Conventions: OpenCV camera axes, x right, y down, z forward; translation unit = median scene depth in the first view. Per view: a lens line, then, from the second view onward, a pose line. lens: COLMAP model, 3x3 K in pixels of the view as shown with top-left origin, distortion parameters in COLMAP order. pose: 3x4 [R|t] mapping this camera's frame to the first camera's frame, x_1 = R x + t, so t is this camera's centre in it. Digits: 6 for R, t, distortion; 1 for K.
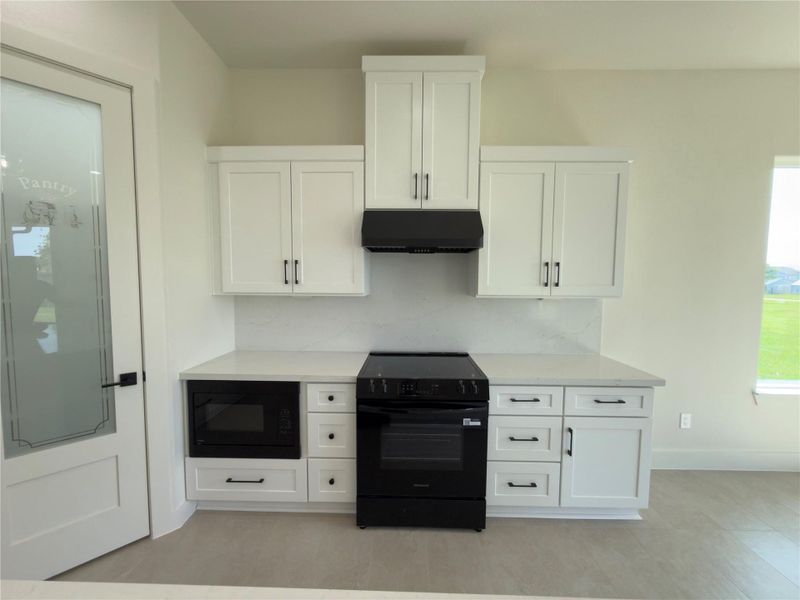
lens RADIAL K [[319.3, 0, 402.1], [0, 319.3, 299.9], [0, 0, 1]] dist [-0.000318, -0.000103]
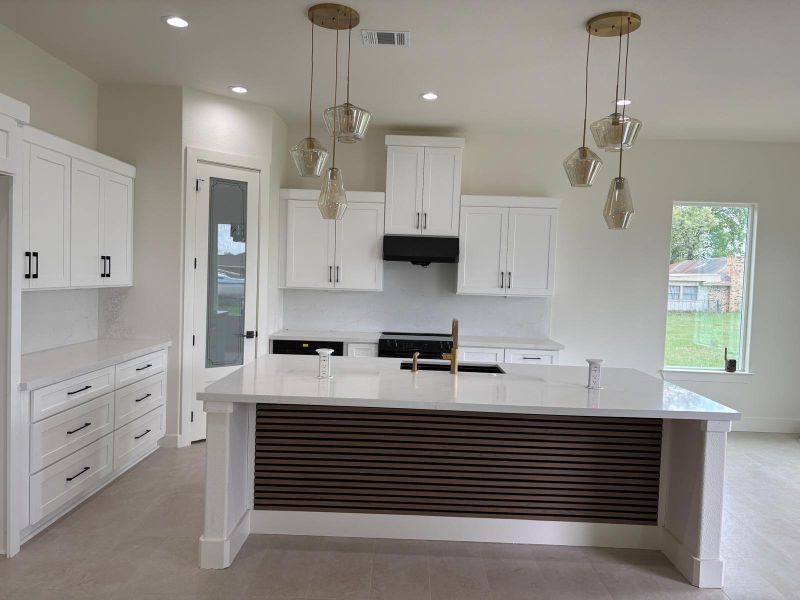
lens RADIAL K [[605.0, 0, 409.1], [0, 605.0, 302.5], [0, 0, 1]] dist [0.011212, -0.001312]
pose [[0.999349, 0.025176, 0.025841, -0.065337], [-0.024745, 0.999552, -0.016846, 0.086850], [-0.026254, 0.016195, 0.999524, -1.882835]]
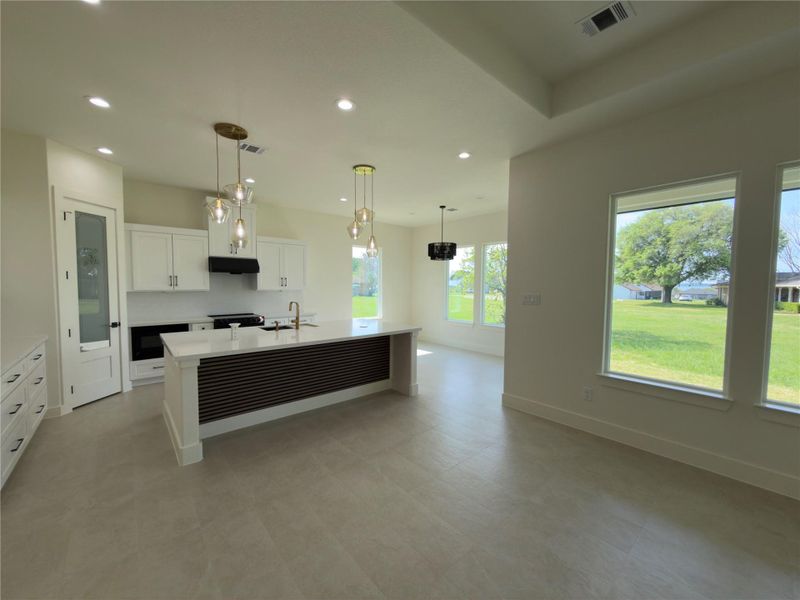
lens RADIAL K [[319.3, 0, 402.1], [0, 319.3, 299.9], [0, 0, 1]] dist [-0.000318, -0.000103]
pose [[0.738474, -0.036396, 0.673299, -0.704816], [0.040454, 0.999135, 0.009640, 0.098786], [-0.673067, 0.020118, 0.739307, -1.886484]]
